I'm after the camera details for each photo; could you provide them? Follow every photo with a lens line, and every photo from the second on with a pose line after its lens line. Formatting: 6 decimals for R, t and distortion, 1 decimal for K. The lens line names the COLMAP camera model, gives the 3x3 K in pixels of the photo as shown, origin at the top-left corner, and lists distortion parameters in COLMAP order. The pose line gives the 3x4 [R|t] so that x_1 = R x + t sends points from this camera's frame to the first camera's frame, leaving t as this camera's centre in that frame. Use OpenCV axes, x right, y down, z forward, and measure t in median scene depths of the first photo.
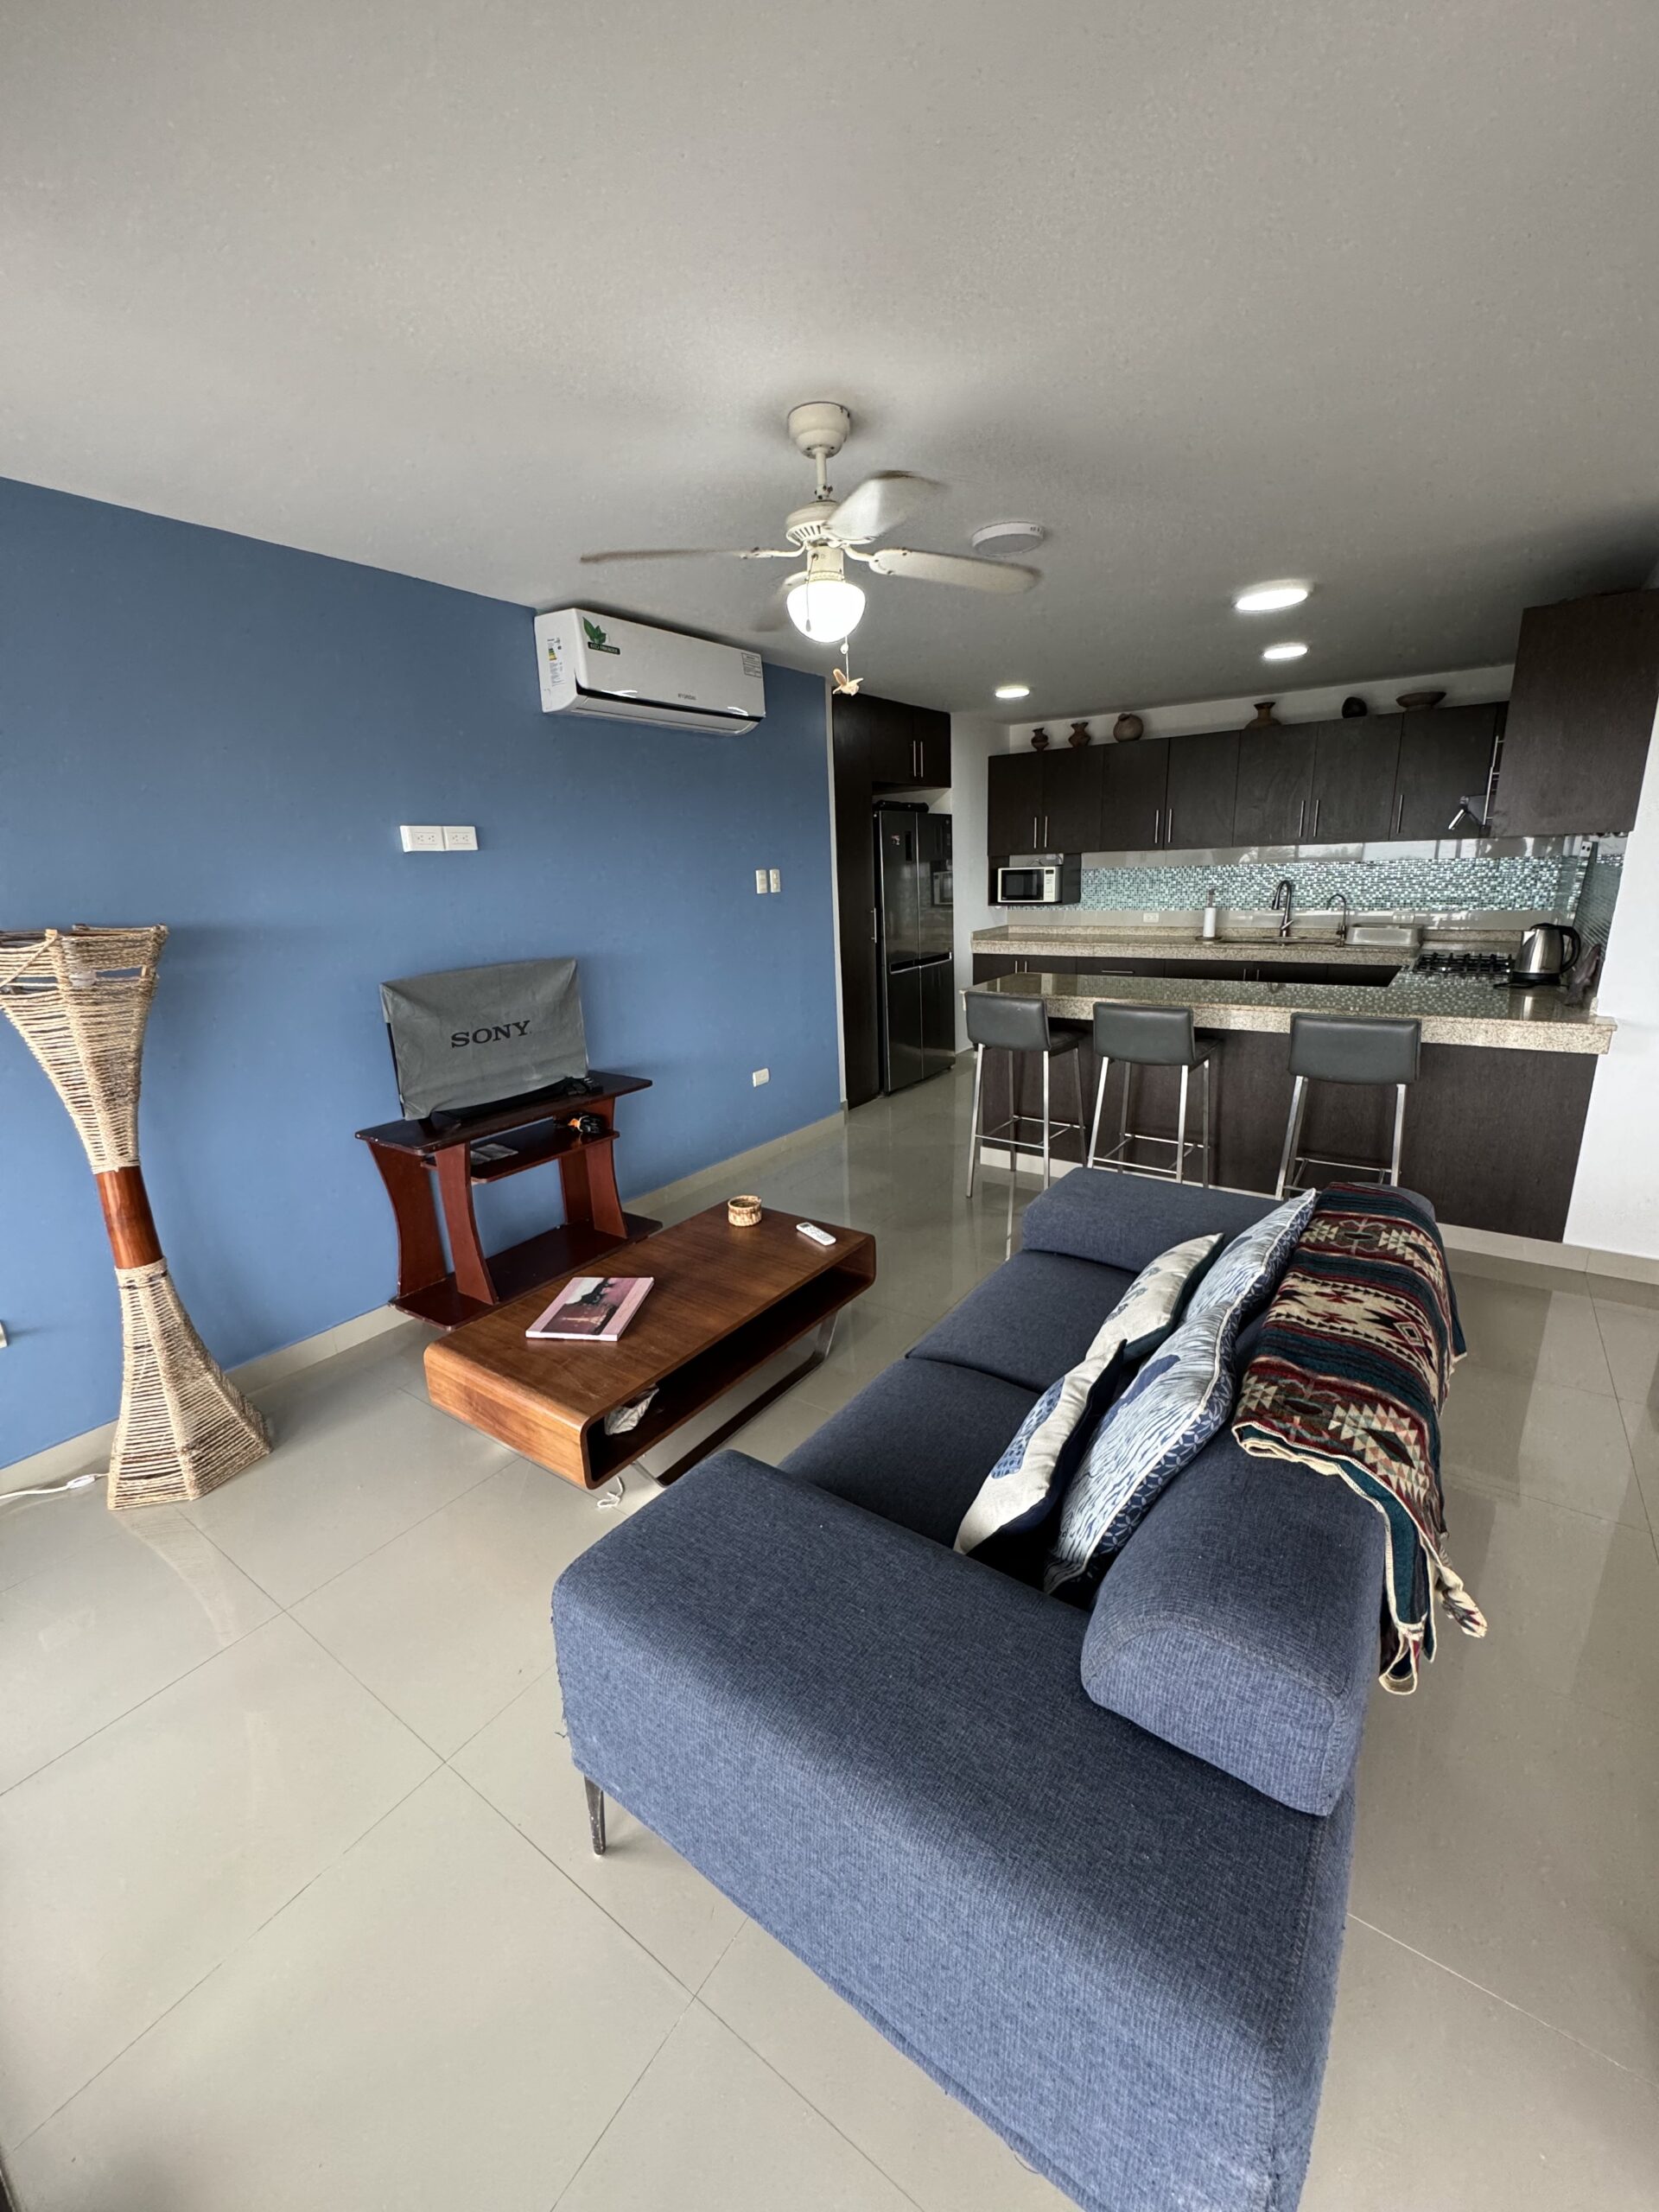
lens RADIAL K [[885.8, 0, 822.0], [0, 885.8, 1105.1], [0, 0, 1]] dist [-0.003109, 0.001085]
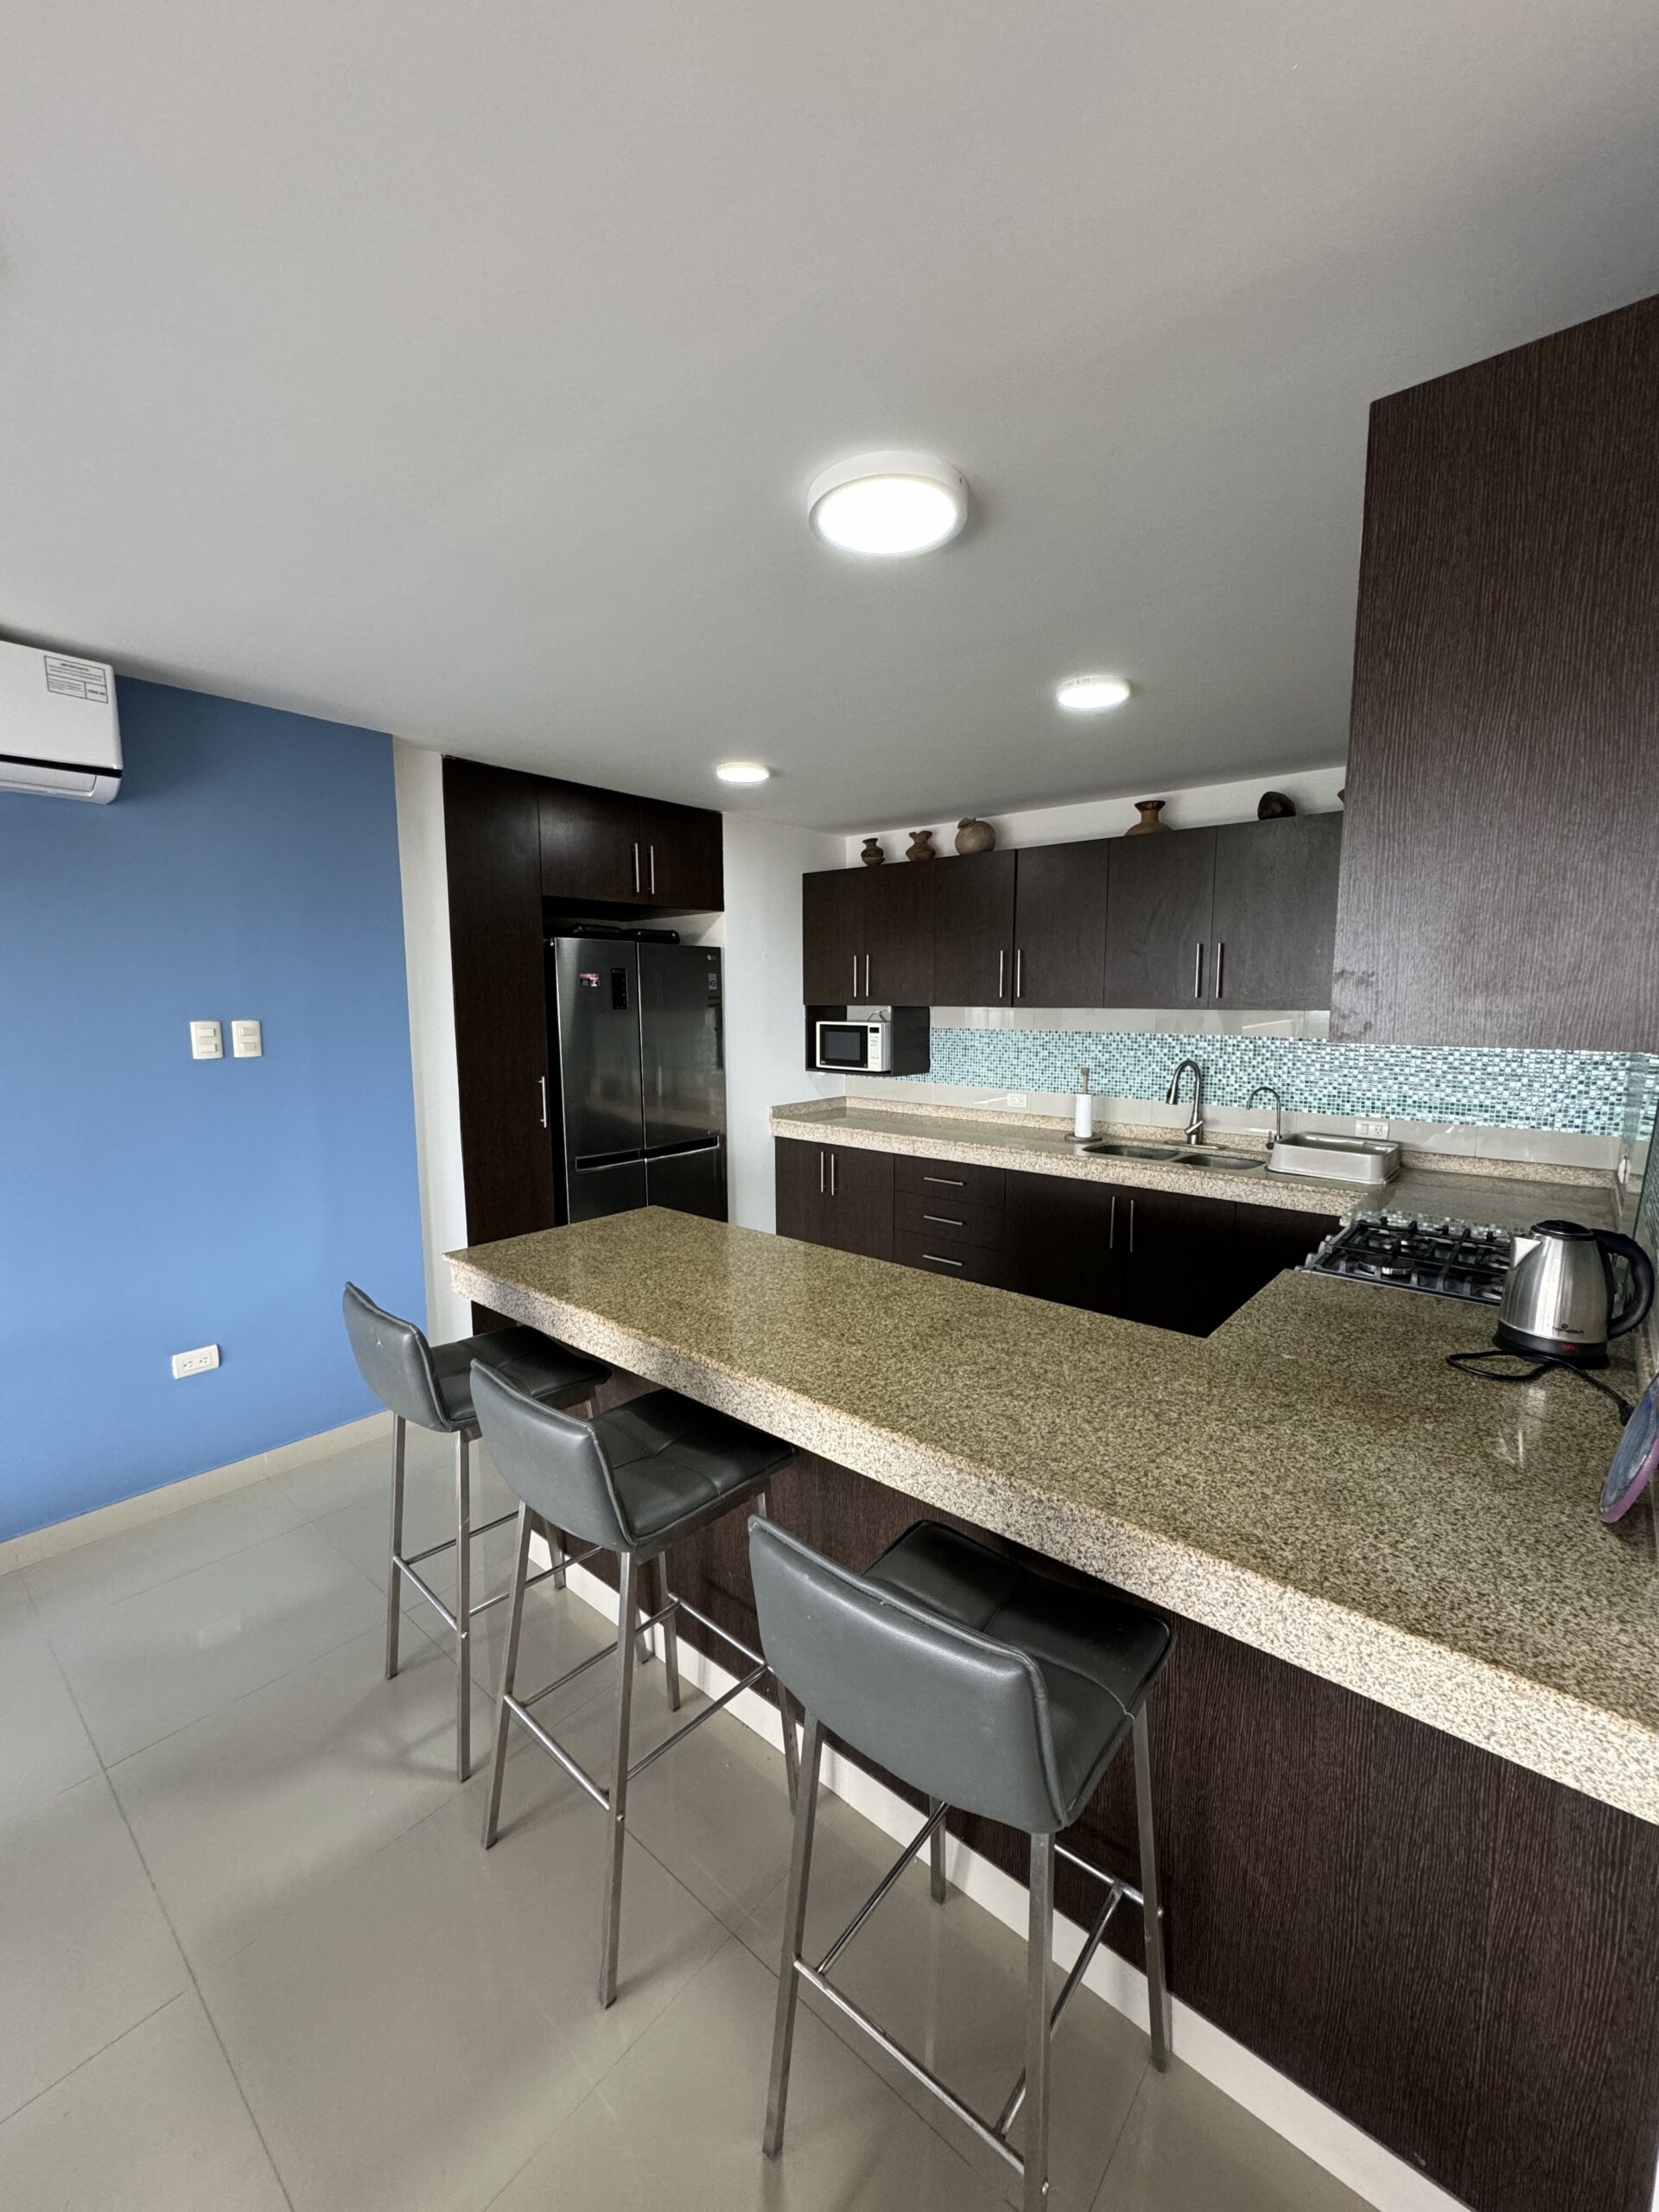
lens RADIAL K [[885.8, 0, 822.2], [0, 885.8, 1103.4], [0, 0, 1]] dist [-0.003109, 0.001085]
pose [[0.995398, 0.047832, -0.083038, 0.297518], [-0.059194, 0.988344, -0.140261, -0.110407], [0.075361, 0.144531, 0.986626, 0.325879]]
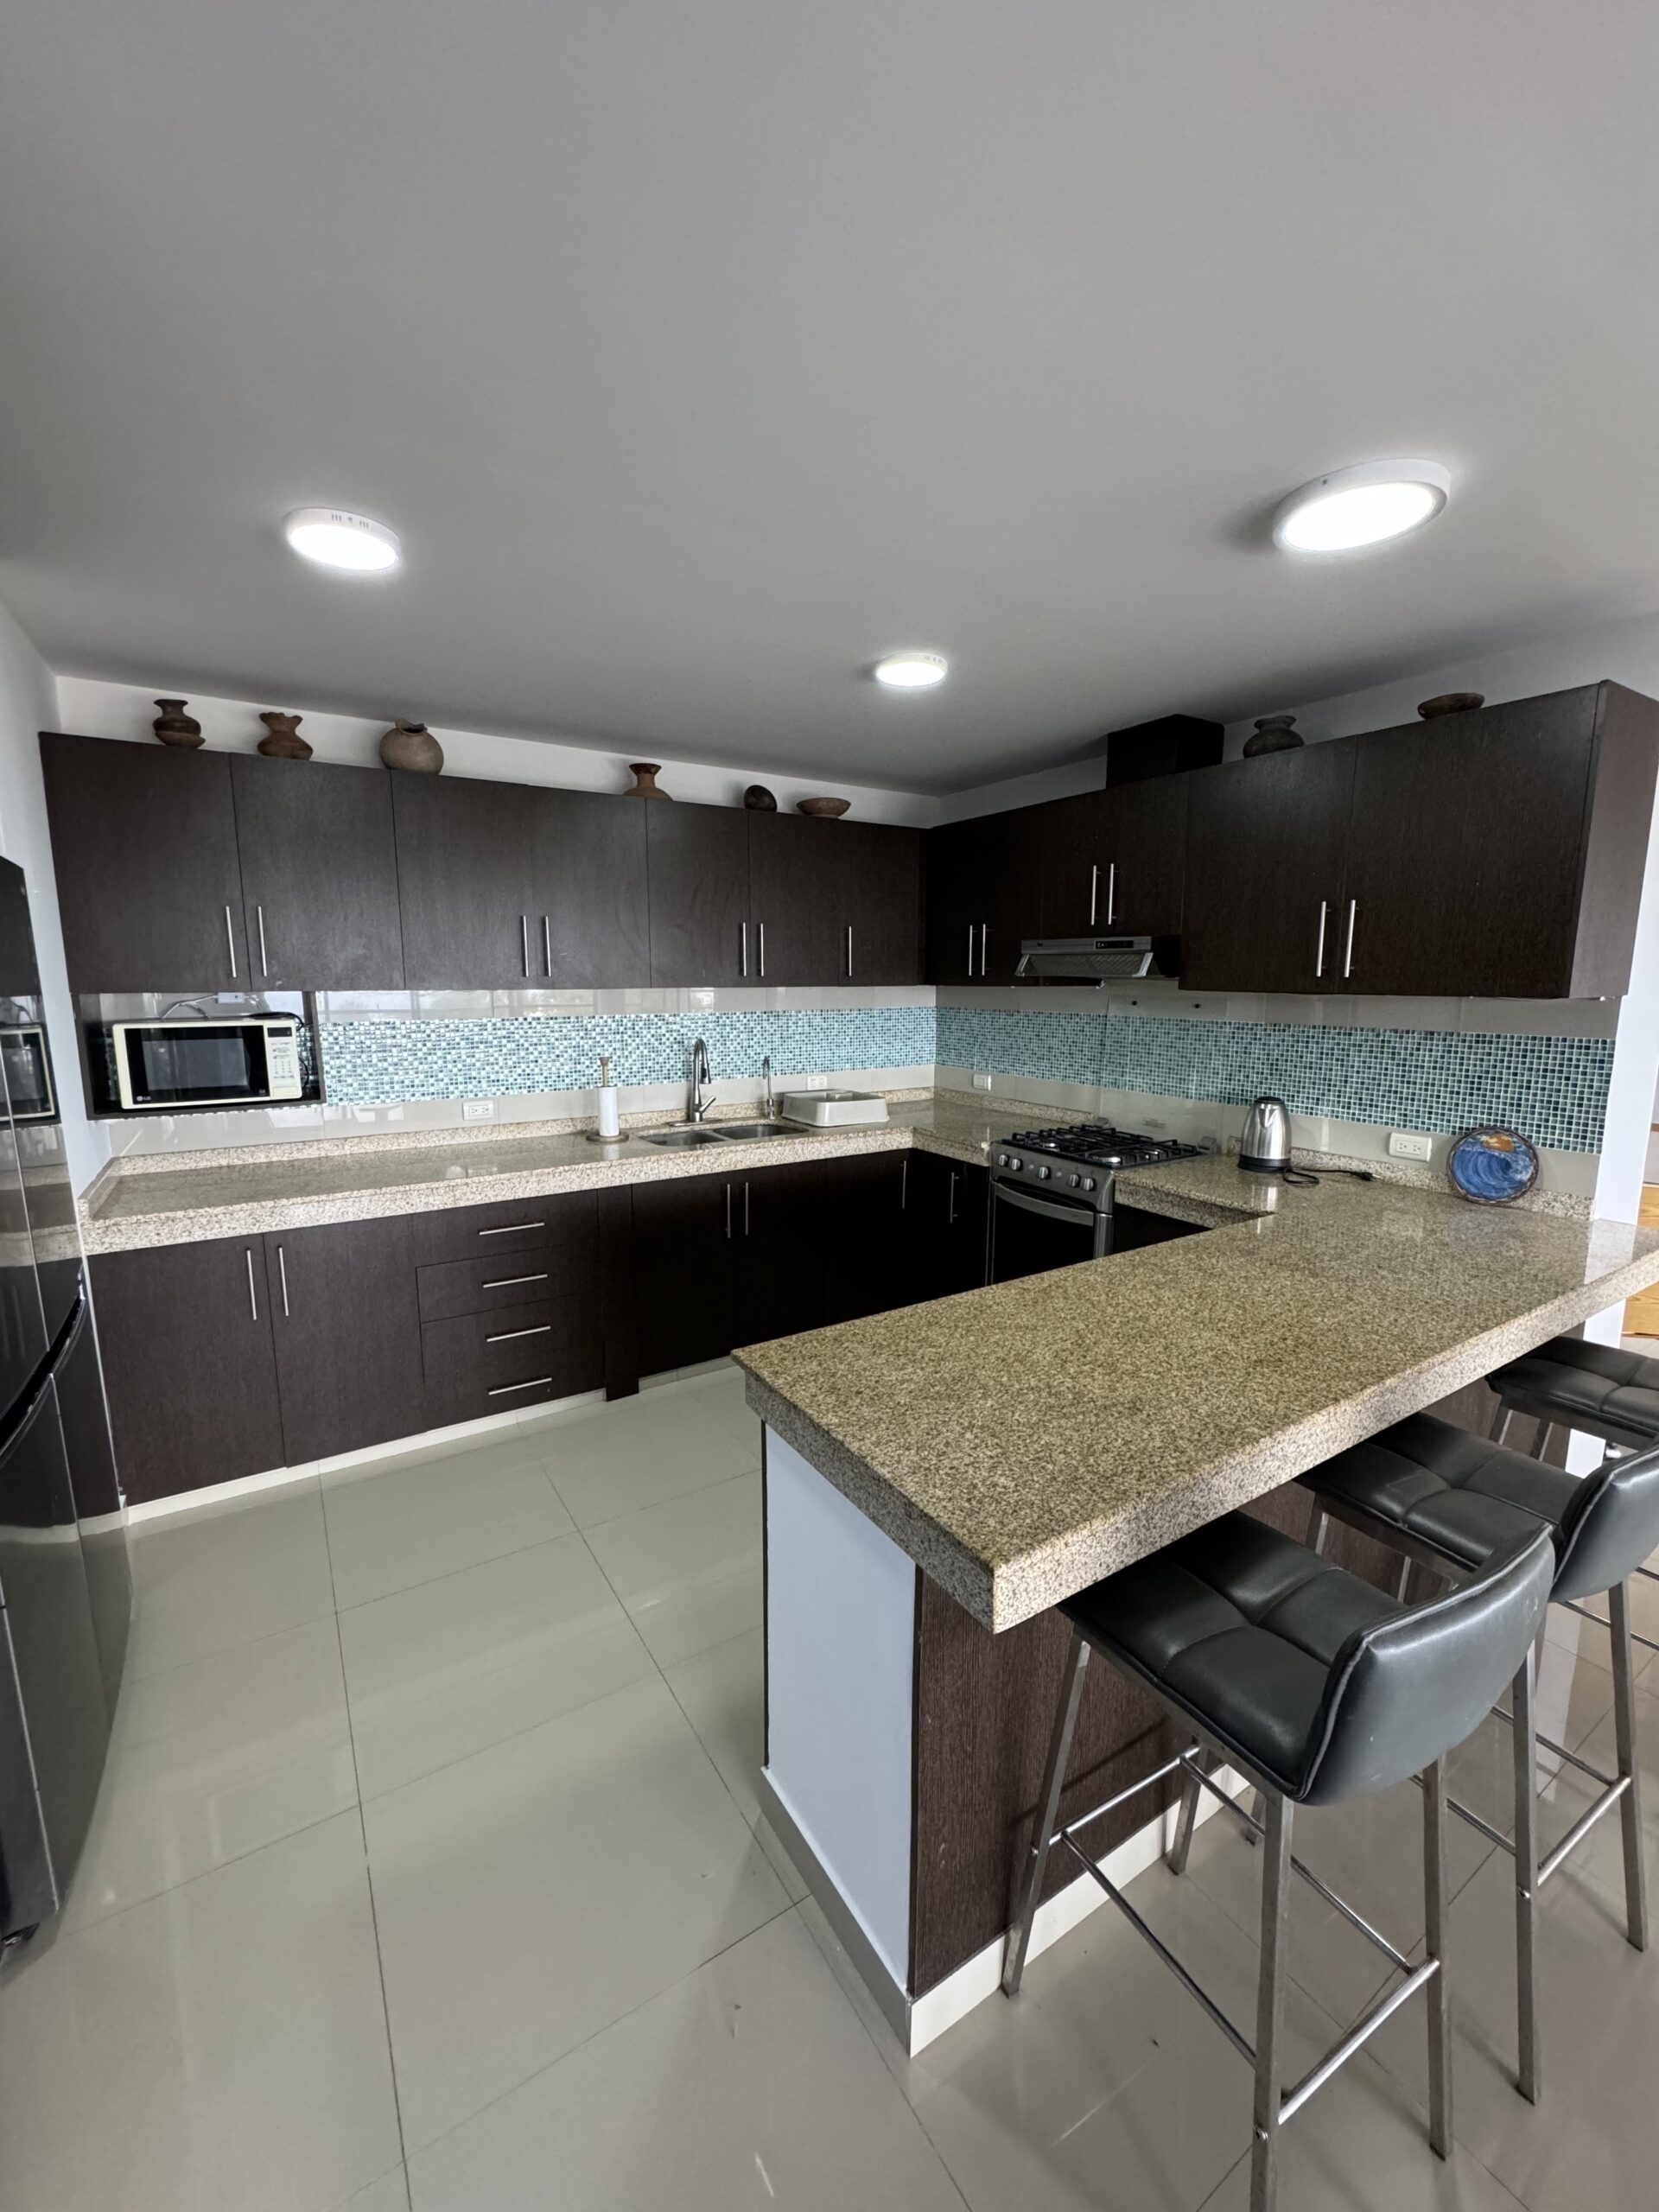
lens RADIAL K [[885.8, 0, 829.5], [0, 885.8, 1108.6], [0, 0, 1]] dist [-0.003109, 0.001085]
pose [[0.373543, -0.104717, 0.921683, -0.047665], [0.232365, 0.972492, 0.016315, -0.184302], [-0.898038, 0.208073, 0.387600, 0.642410]]
